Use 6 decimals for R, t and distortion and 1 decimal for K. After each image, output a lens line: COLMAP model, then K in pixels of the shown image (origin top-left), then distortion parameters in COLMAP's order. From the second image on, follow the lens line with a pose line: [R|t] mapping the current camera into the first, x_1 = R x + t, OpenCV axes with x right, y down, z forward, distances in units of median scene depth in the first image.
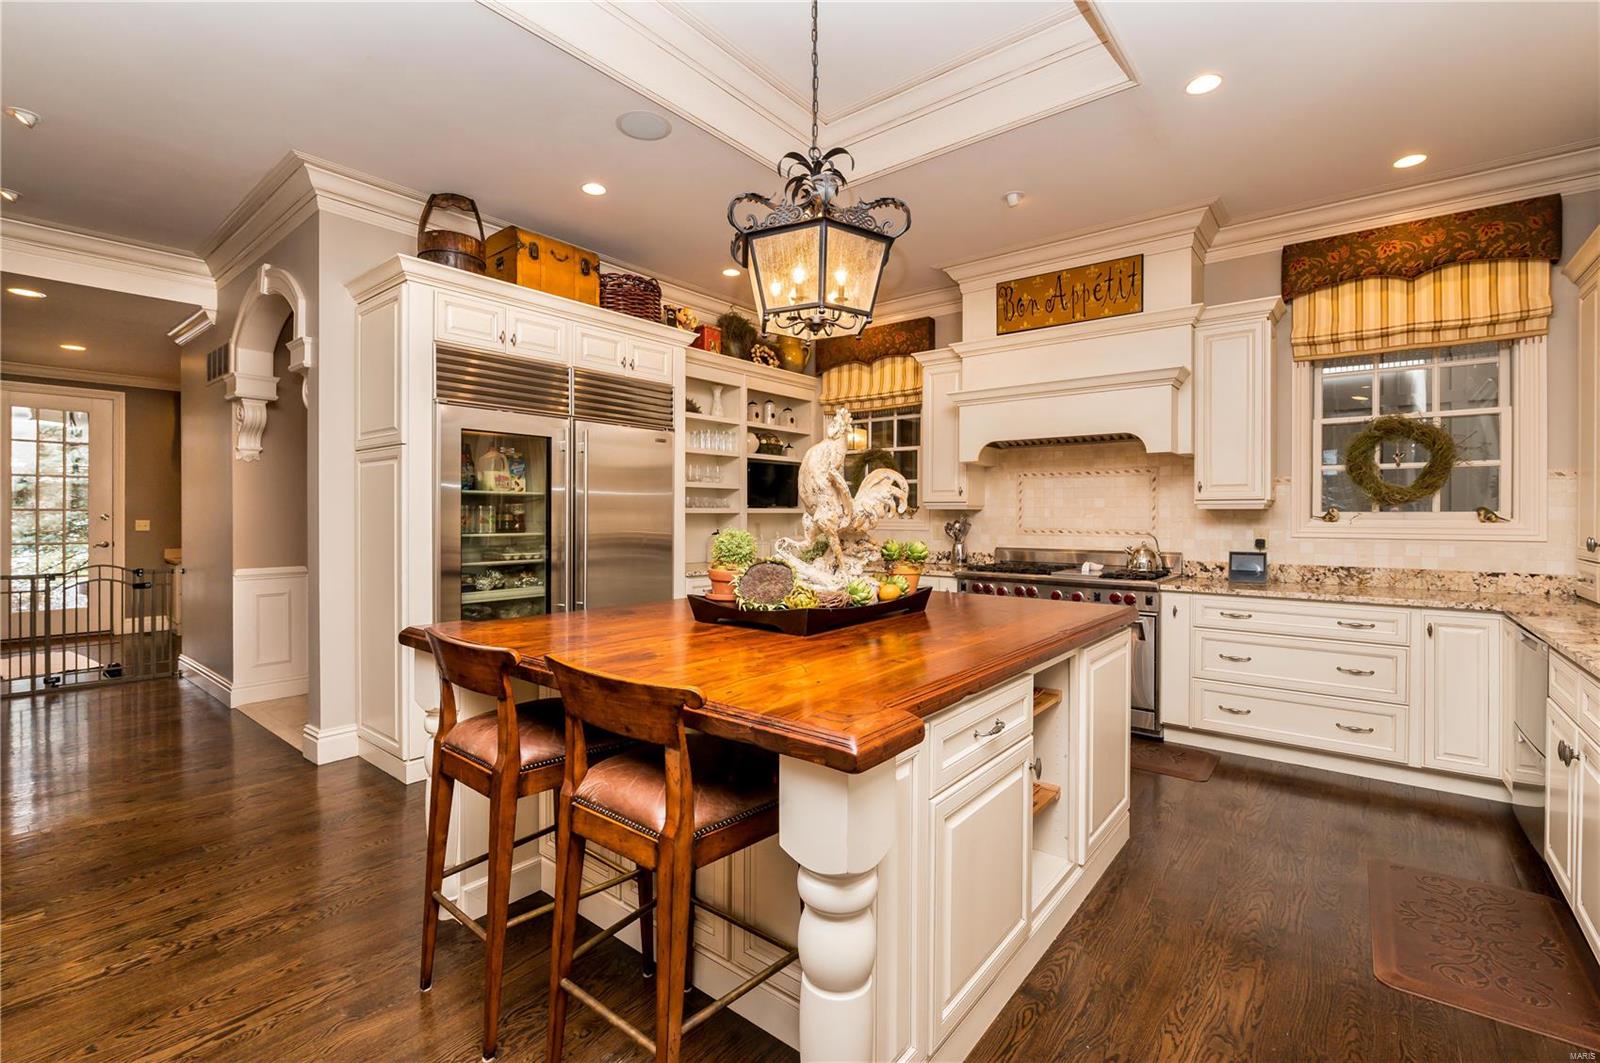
lens RADIAL K [[730.7, 0, 765.9], [0, 730.7, 518.9], [0, 0, 1]] dist [-0.006847, -0.000251]
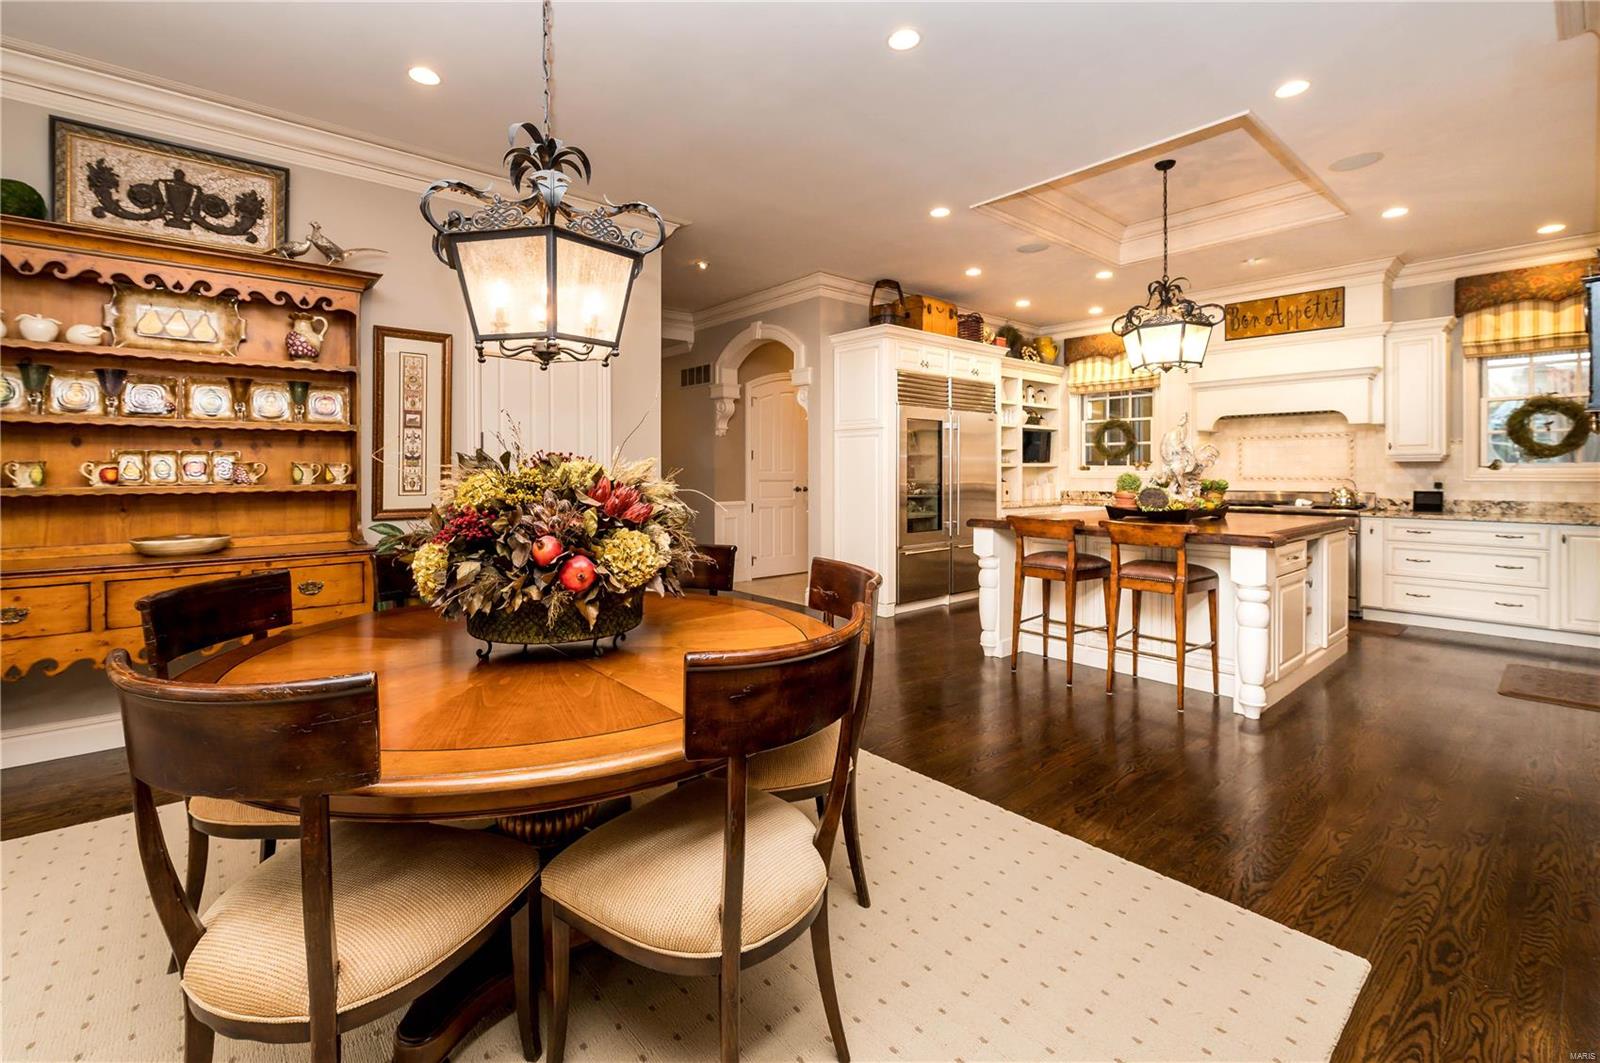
lens RADIAL K [[696.0, 0, 753.6], [0, 696.0, 475.1], [0, 0, 1]] dist [-0.005389, -0.001510]
pose [[0.981328, -0.002927, -0.192321, -0.384258], [0.003105, 0.999995, 0.000626, 0.008896], [0.192318, -0.001212, 0.981332, -0.598167]]
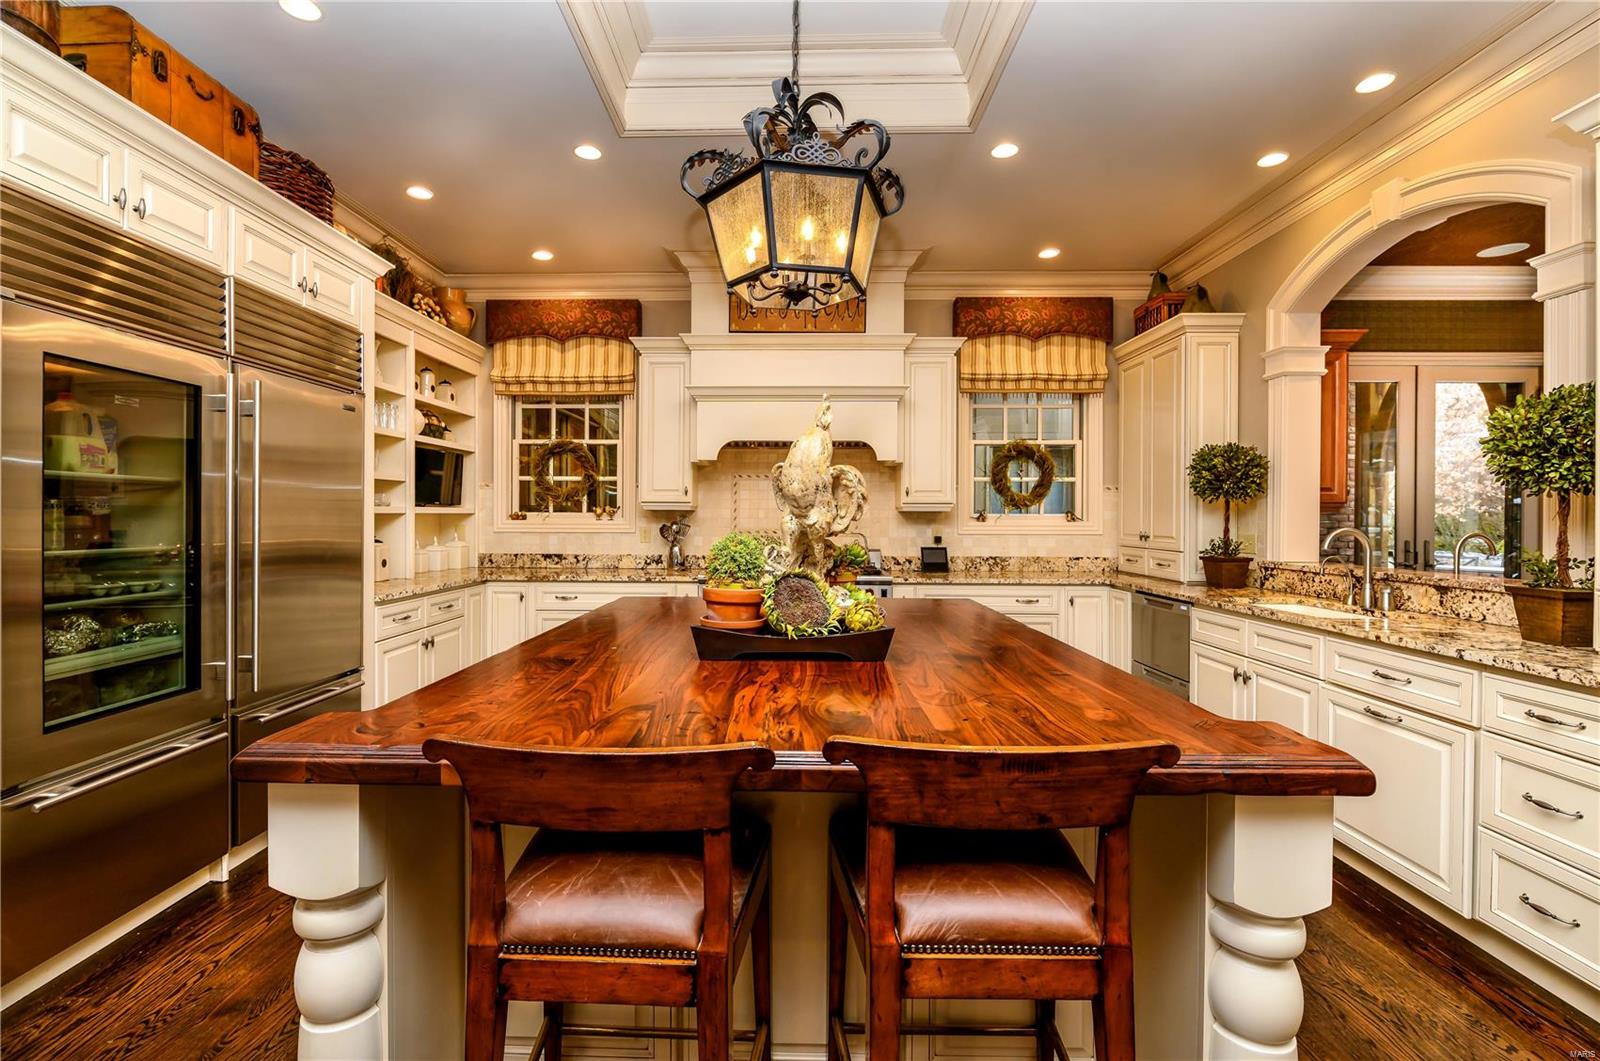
lens RADIAL K [[730.7, 0, 799.7], [0, 730.7, 518.5], [0, 0, 1]] dist [-0.006847, -0.000251]
pose [[0.772537, -0.002117, 0.634967, -0.273624], [0.001554, 0.999998, 0.001443, -0.003407], [-0.634968, -0.000128, 0.772538, 0.211234]]
